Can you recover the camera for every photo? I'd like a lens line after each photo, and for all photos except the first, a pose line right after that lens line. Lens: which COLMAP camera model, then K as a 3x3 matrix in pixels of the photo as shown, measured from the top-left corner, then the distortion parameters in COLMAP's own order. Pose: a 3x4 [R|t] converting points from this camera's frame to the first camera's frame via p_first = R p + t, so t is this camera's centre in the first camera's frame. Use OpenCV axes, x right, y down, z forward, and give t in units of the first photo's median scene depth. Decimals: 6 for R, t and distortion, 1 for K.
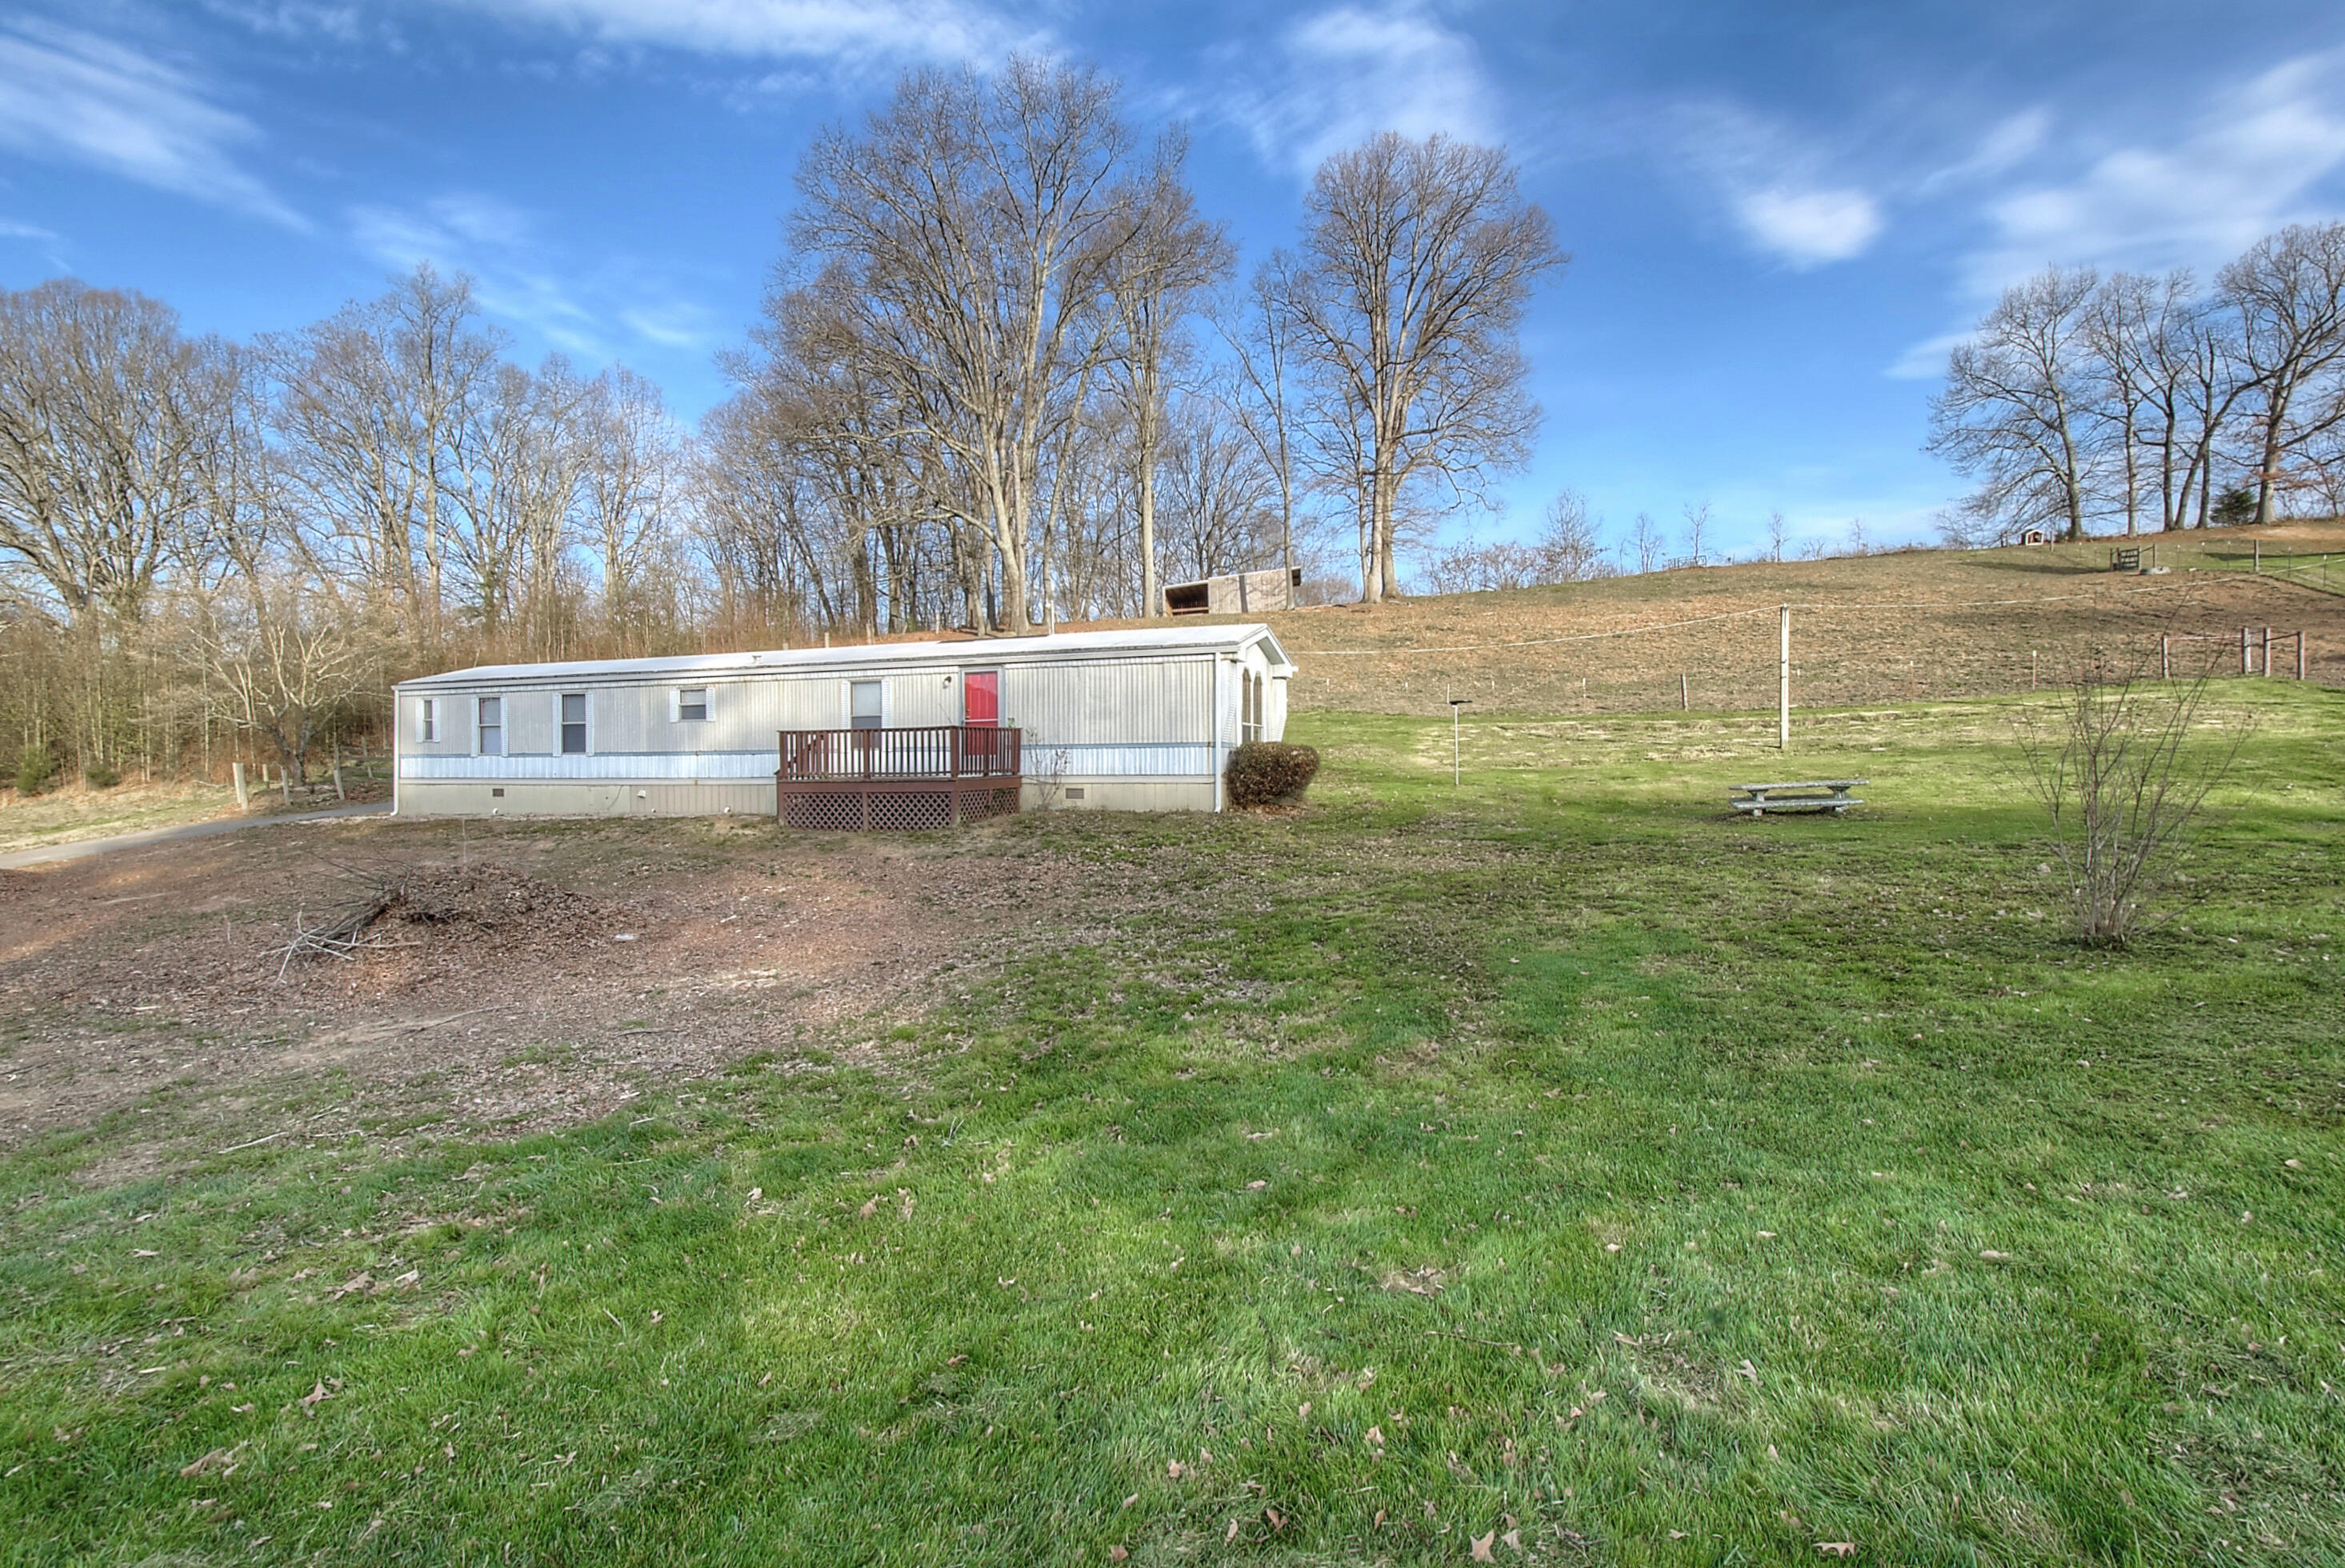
lens RADIAL K [[1044.7, 0, 1160.9], [0, 1044.7, 774.9], [0, 0, 1]] dist [0.004070, -0.007041]
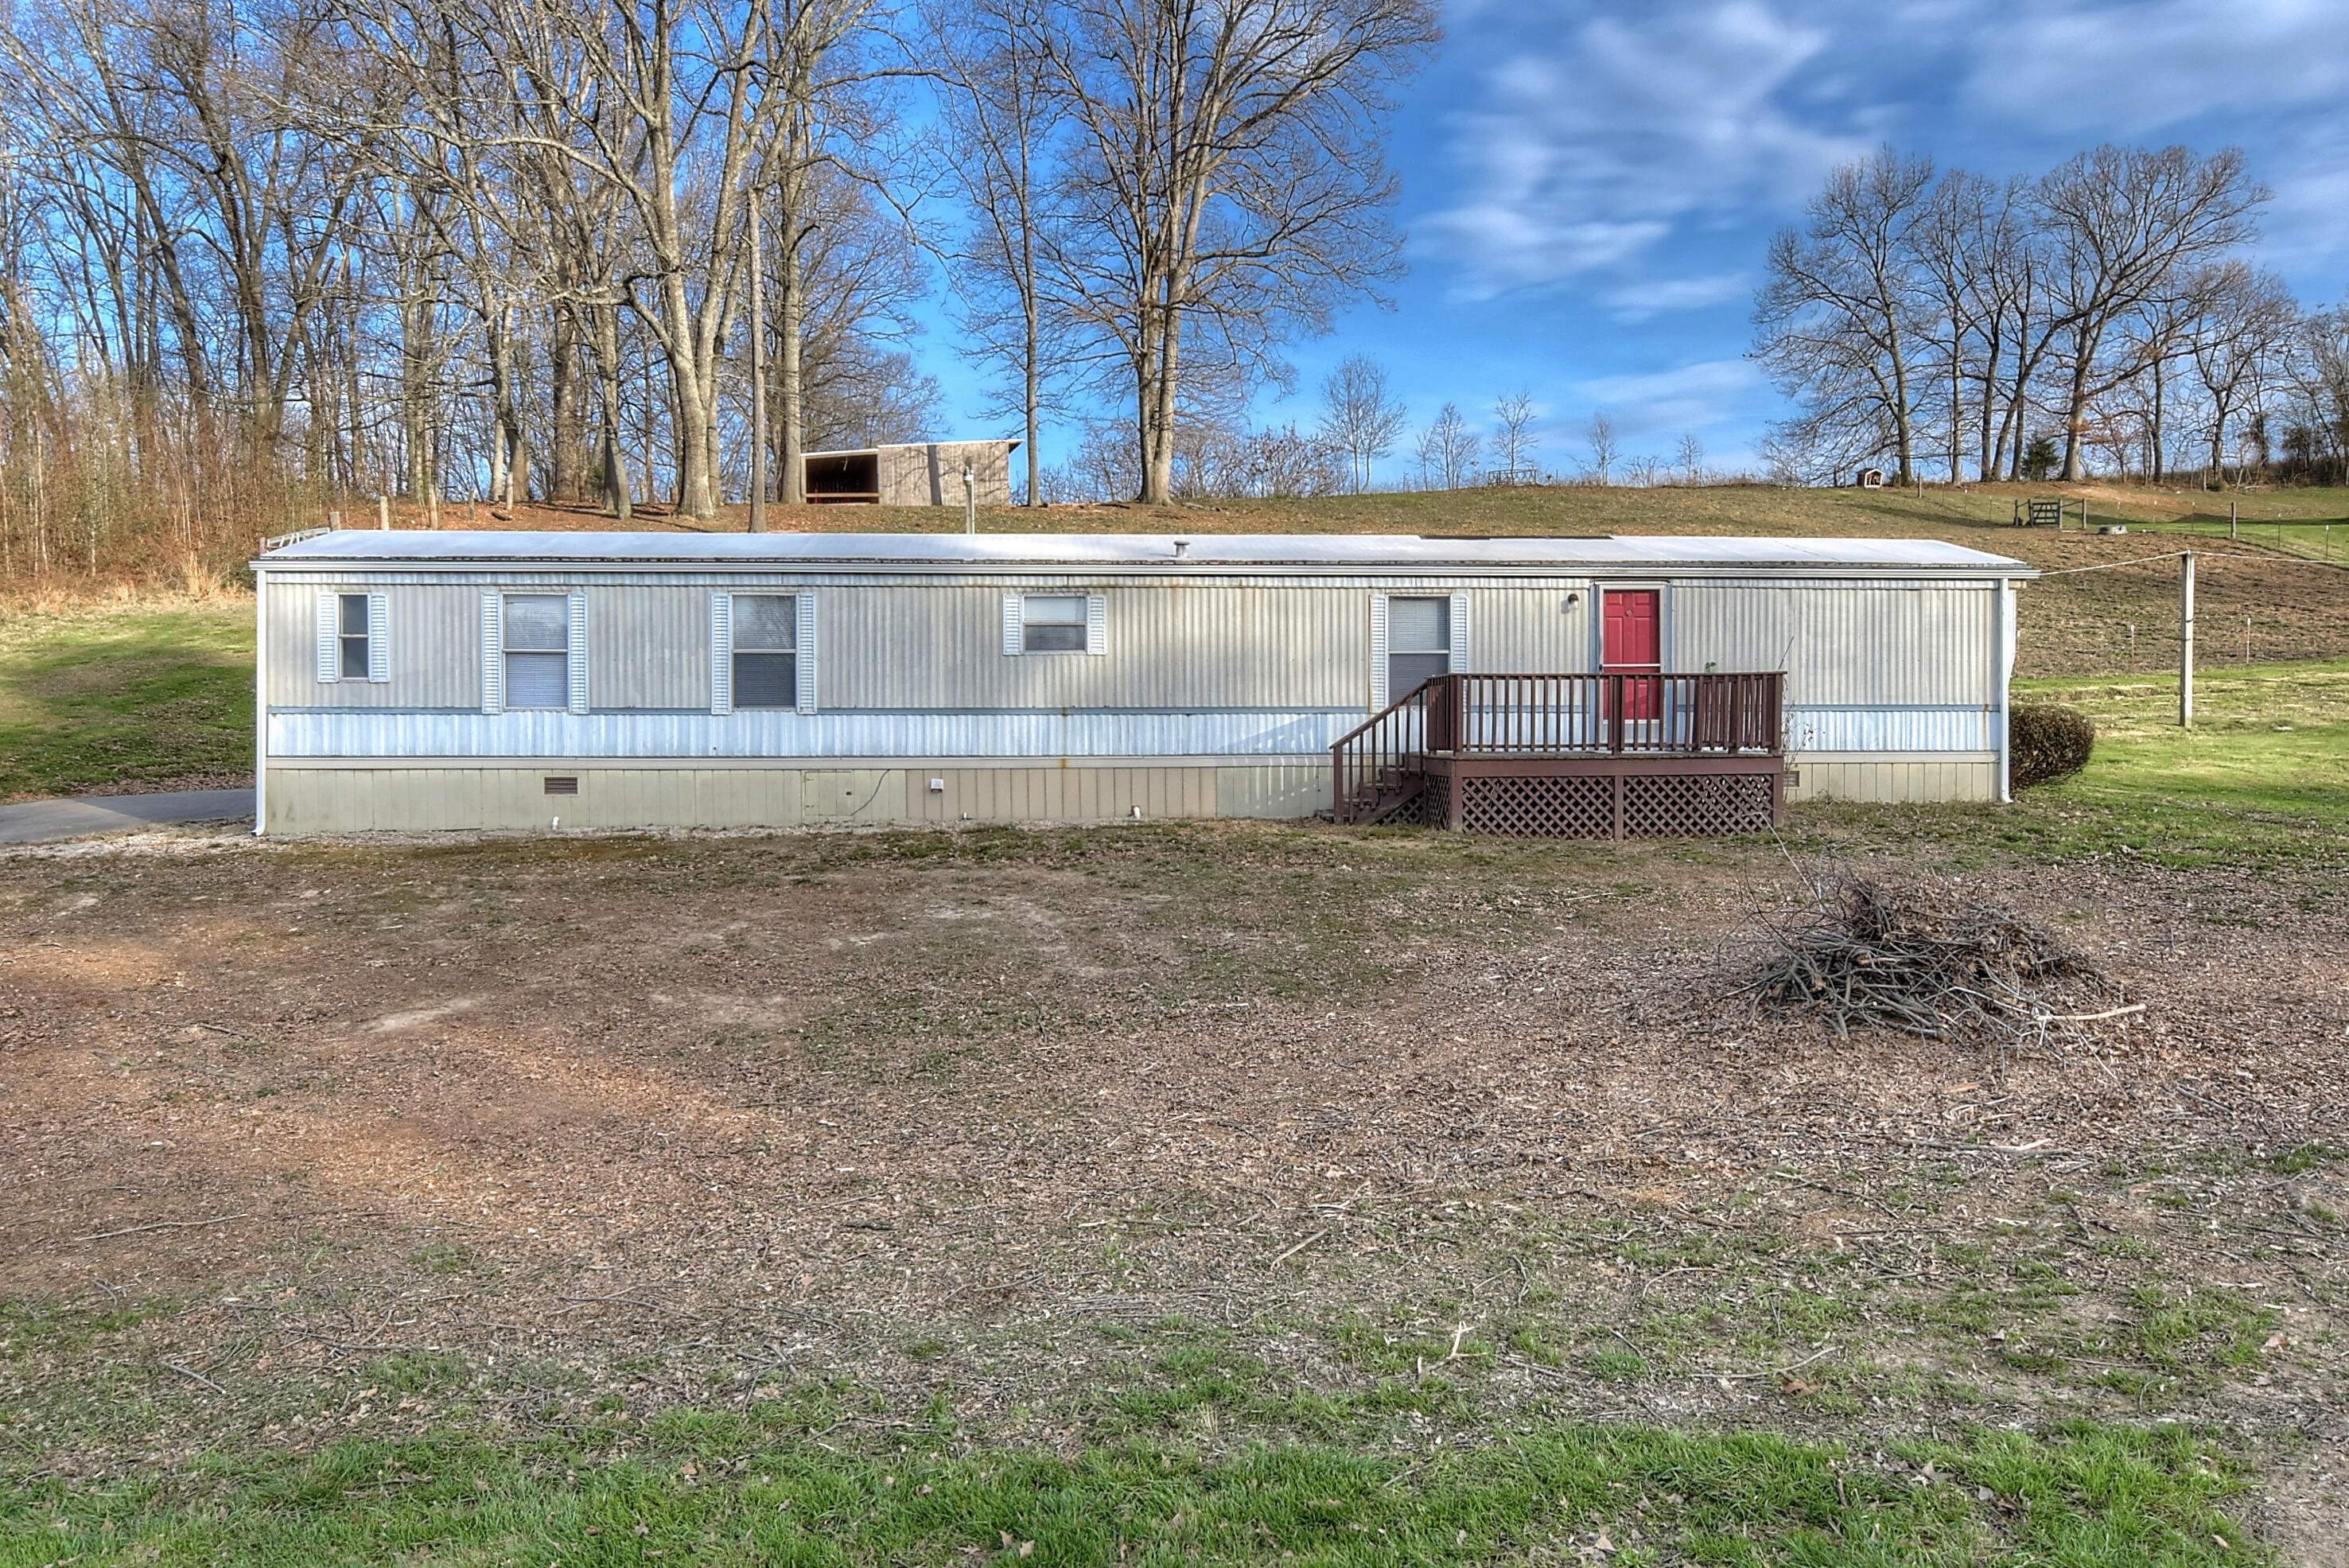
lens RADIAL K [[1651.8, 0, 1170.8], [0, 1651.8, 801.0], [0, 0, 1]] dist [-0.019228, 0.002679]
pose [[0.911392, -0.007735, 0.411466, -0.718007], [0.000596, 0.999847, 0.017476, 0.011178], [-0.411538, -0.015682, 0.911258, 0.164124]]
